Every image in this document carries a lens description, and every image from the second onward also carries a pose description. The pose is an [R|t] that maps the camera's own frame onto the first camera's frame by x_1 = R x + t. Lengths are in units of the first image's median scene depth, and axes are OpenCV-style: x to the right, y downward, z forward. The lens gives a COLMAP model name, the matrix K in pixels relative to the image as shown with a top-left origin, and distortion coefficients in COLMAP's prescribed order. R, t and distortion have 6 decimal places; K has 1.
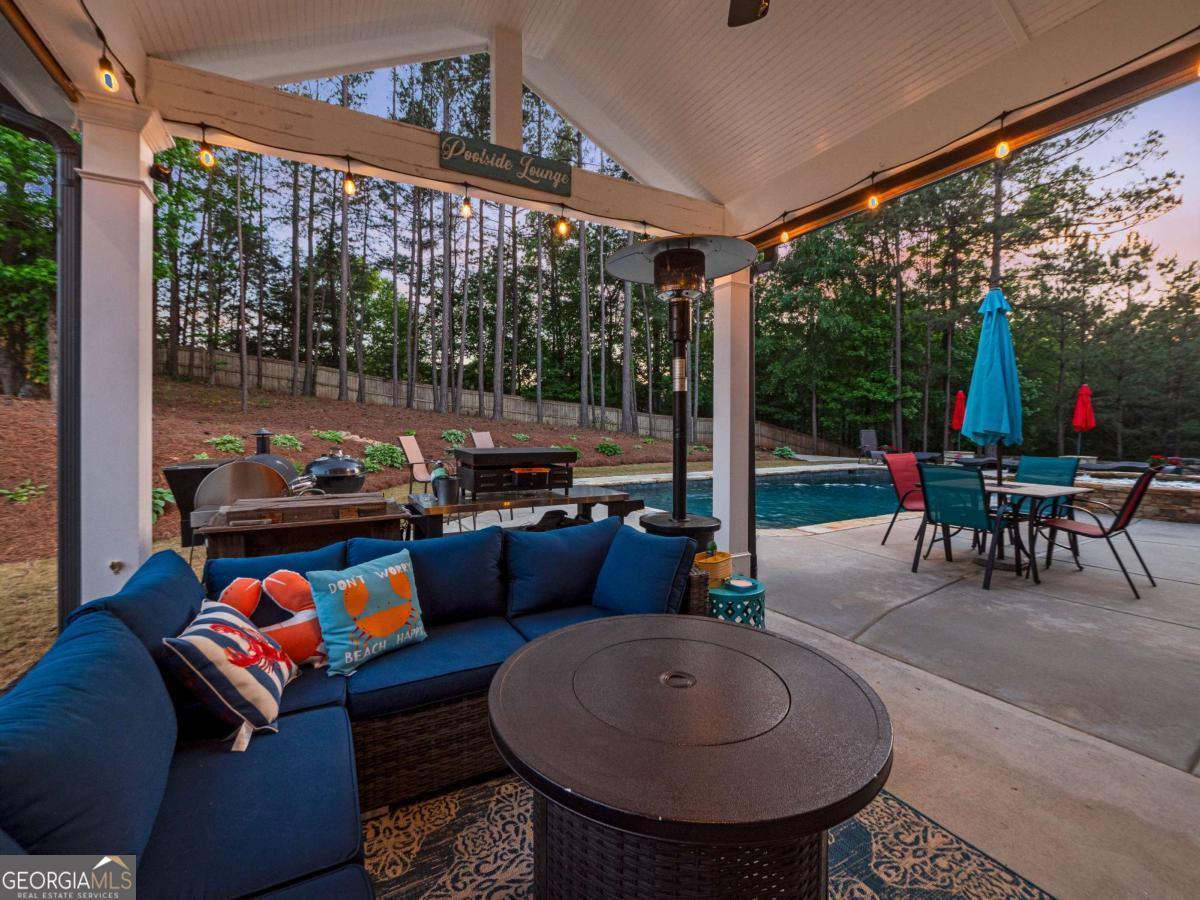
lens RADIAL K [[509.2, 0, 597.7], [0, 509.2, 431.2], [0, 0, 1]] dist [-0.009744, 0.001472]
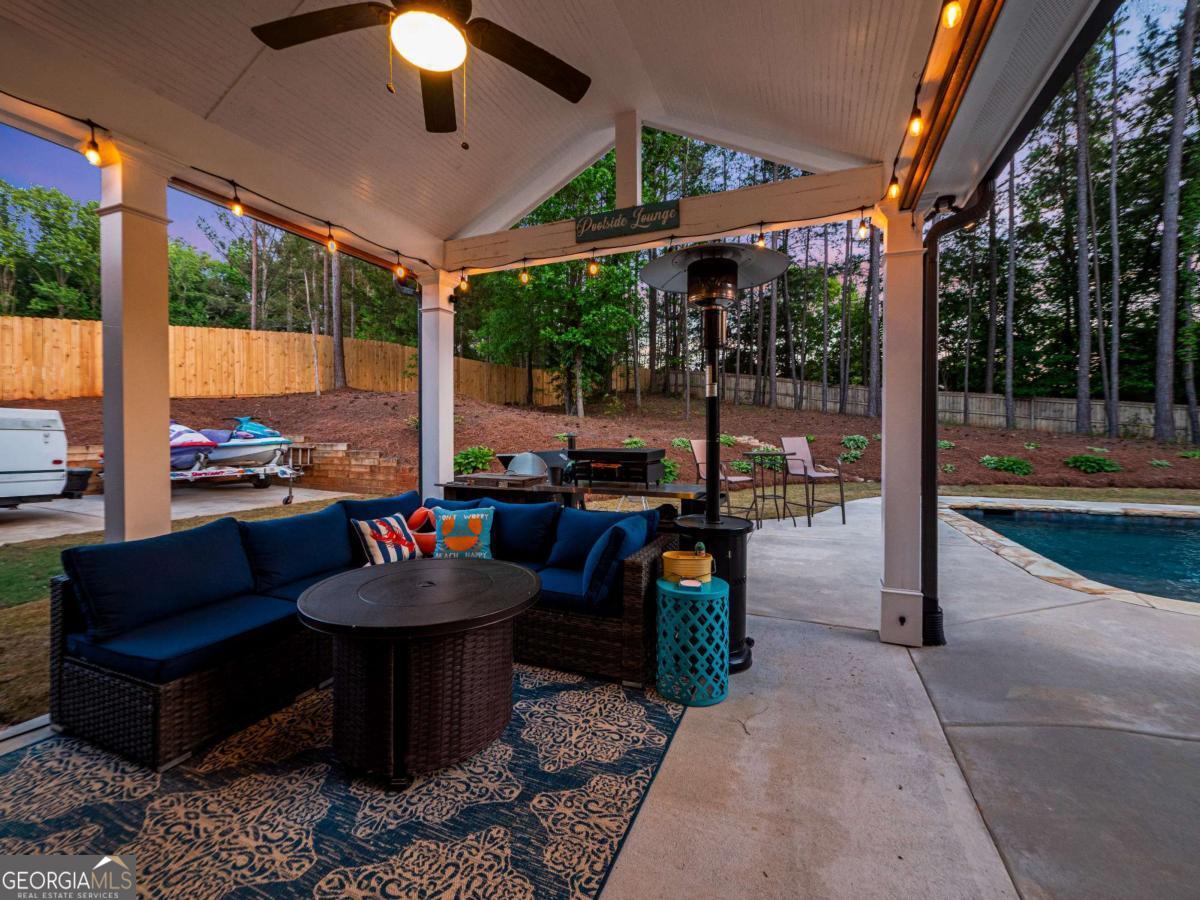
lens RADIAL K [[509.2, 0, 603.0], [0, 509.2, 439.4], [0, 0, 1]] dist [-0.009744, 0.001472]
pose [[0.635602, 0.011293, -0.771935, 0.819676], [-0.007500, 0.999936, 0.008453, 0.001024], [0.771981, 0.000417, 0.635646, 0.178238]]
